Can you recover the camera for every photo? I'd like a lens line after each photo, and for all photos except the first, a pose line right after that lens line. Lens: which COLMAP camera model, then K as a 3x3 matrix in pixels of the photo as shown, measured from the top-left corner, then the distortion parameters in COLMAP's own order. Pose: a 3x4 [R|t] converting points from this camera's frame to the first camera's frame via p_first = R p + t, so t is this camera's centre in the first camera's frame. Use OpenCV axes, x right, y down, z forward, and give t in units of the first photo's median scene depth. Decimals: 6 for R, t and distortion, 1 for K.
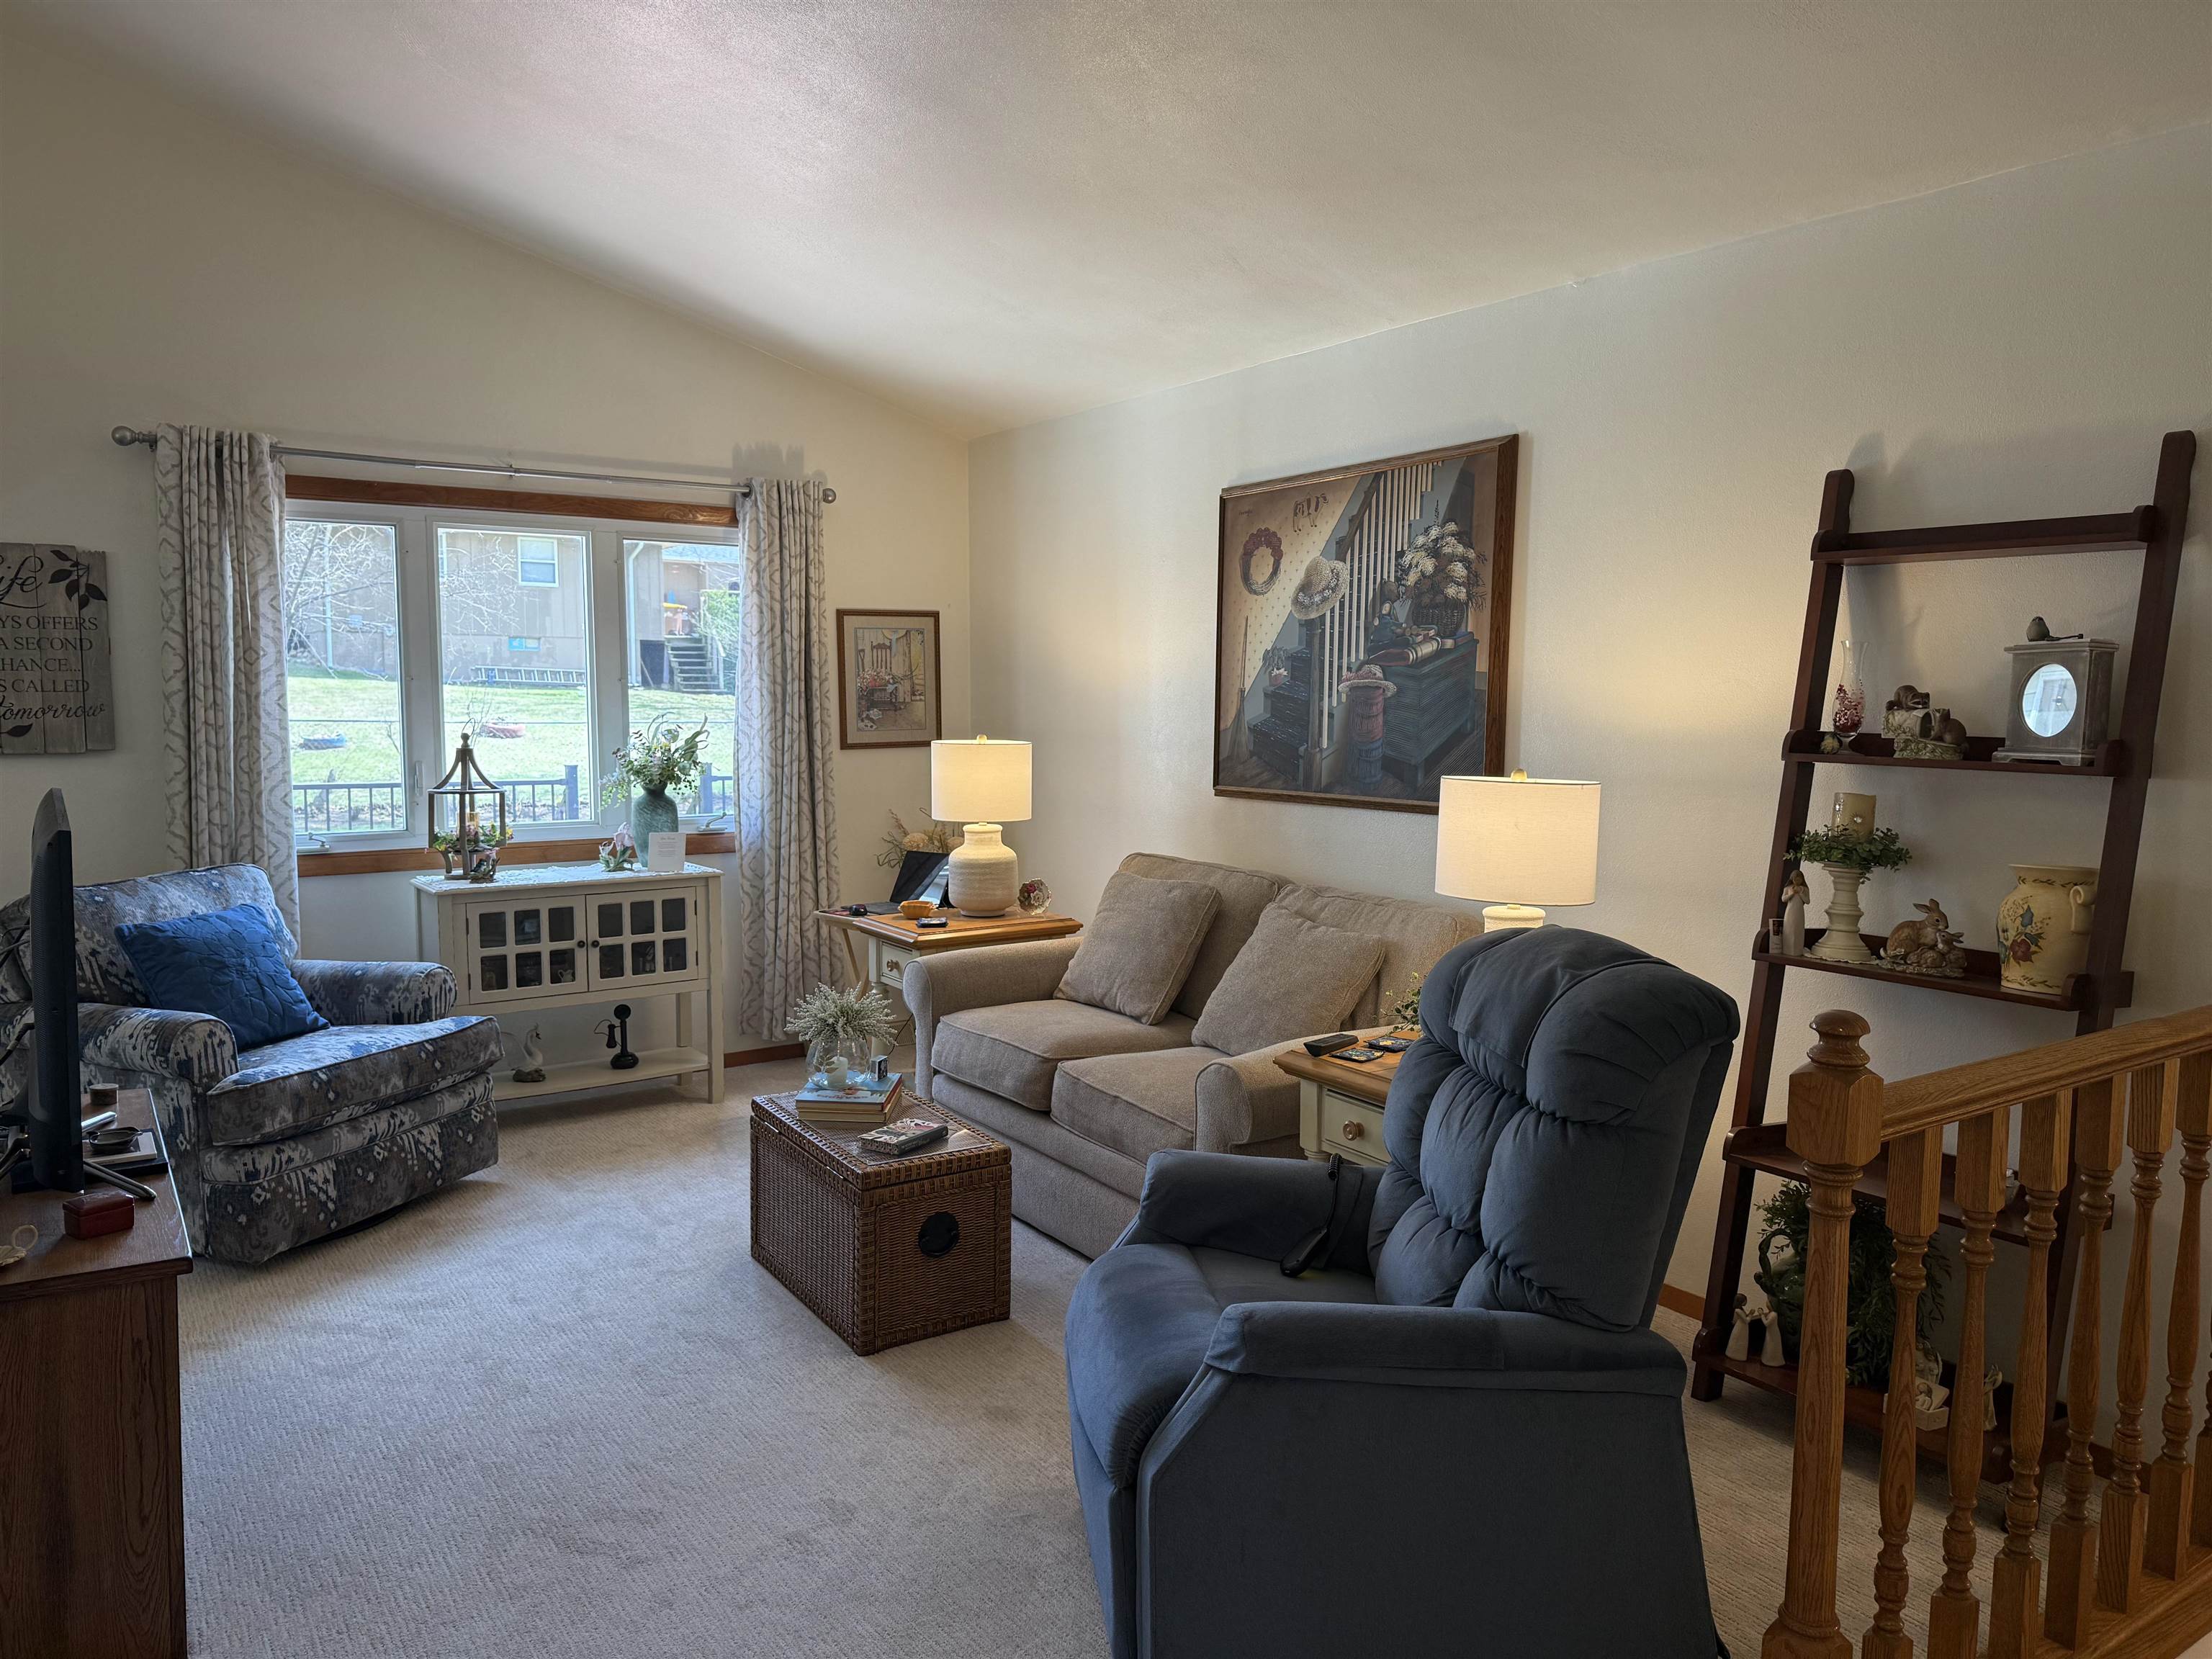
lens RADIAL K [[1557.8, 0, 1112.1], [0, 1557.8, 831.1], [0, 0, 1]] dist [0.180498, -0.251191]
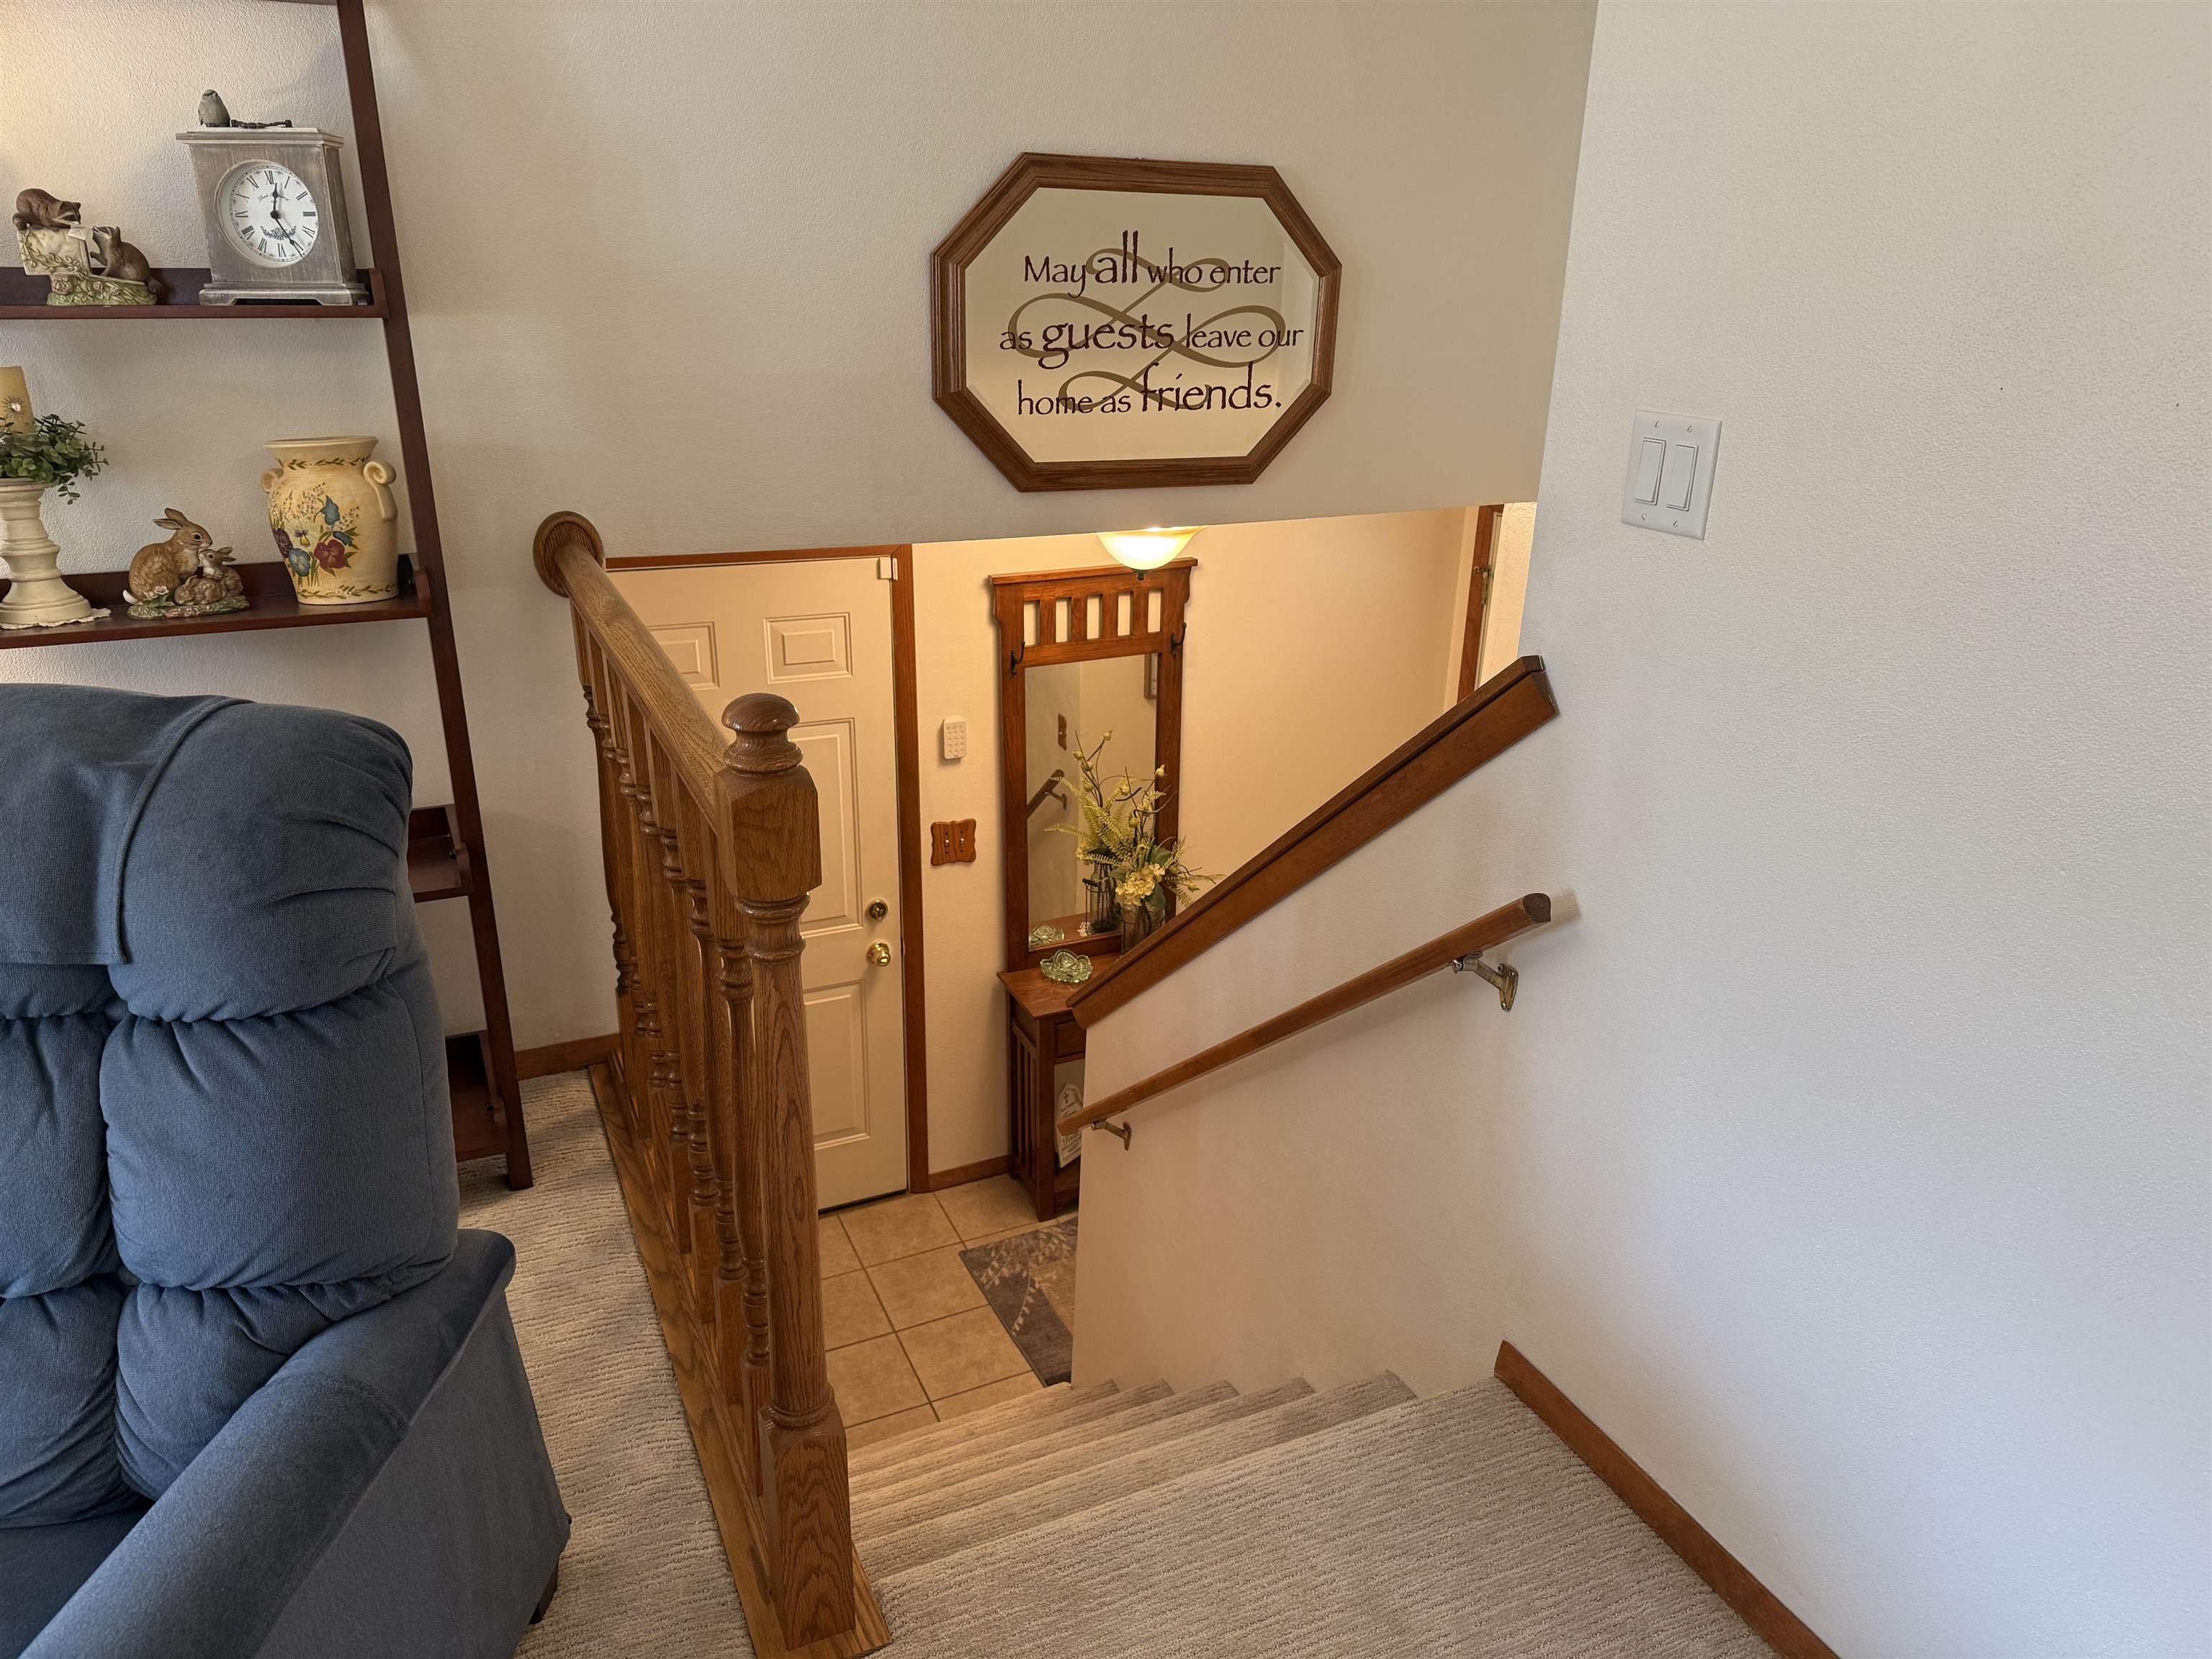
lens RADIAL K [[1556.6, 0, 1244.3], [0, 1556.6, 826.1], [0, 0, 1]] dist [0.063879, -0.048183]
pose [[0.177538, -0.364717, 0.914036, -0.081535], [0.076462, 0.931095, 0.356672, -0.031931], [-0.981139, 0.006566, 0.193192, 0.292266]]
